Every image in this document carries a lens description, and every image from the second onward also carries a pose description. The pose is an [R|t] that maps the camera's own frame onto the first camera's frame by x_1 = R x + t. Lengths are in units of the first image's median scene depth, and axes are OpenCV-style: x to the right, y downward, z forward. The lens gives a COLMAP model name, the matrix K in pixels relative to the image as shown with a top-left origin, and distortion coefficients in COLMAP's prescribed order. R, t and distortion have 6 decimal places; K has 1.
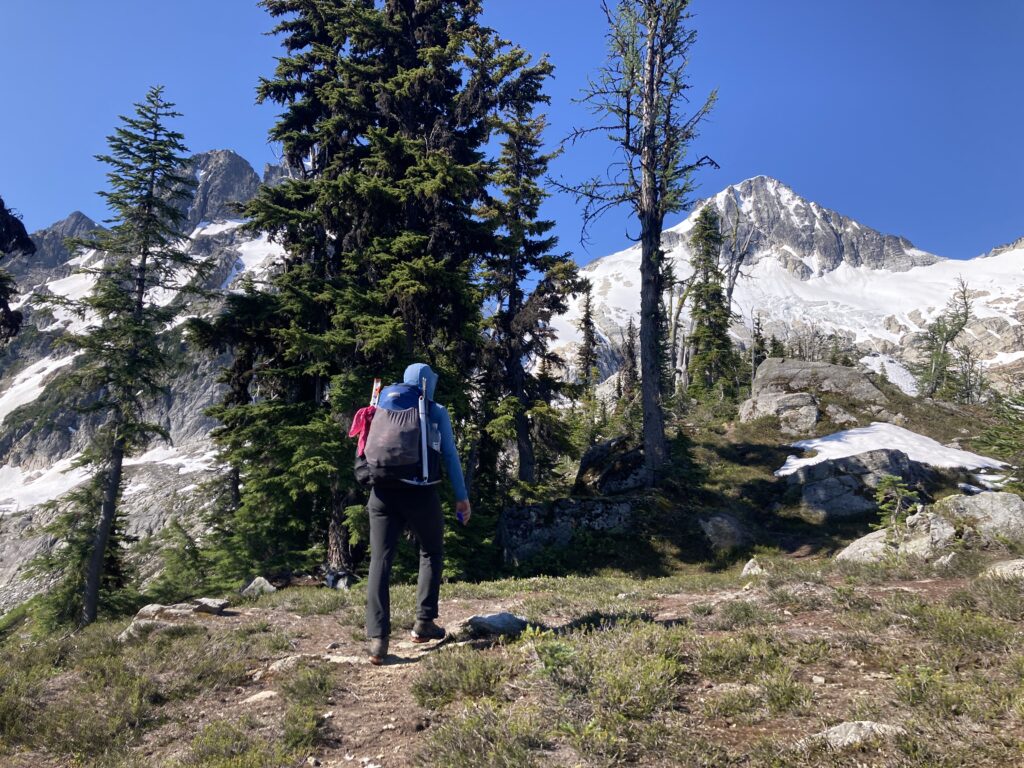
lens RADIAL K [[844.6, 0, 511.9], [0, 844.6, 380.2], [0, 0, 1]] dist [0.033513, -0.002855]
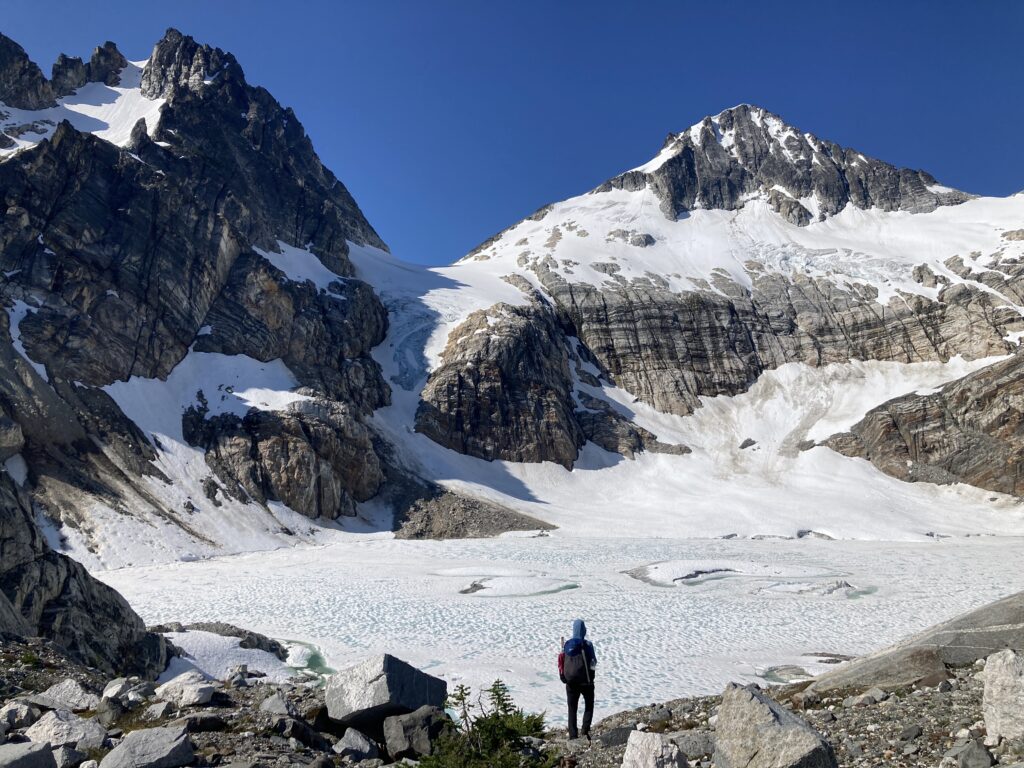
lens RADIAL K [[844.6, 0, 511.9], [0, 844.6, 380.2], [0, 0, 1]] dist [0.033513, -0.002855]
pose [[0.999262, -0.017875, 0.034008, 0.039871], [0.016955, 0.999487, 0.027164, 0.000851], [-0.034477, -0.026567, 0.999052, 0.197601]]
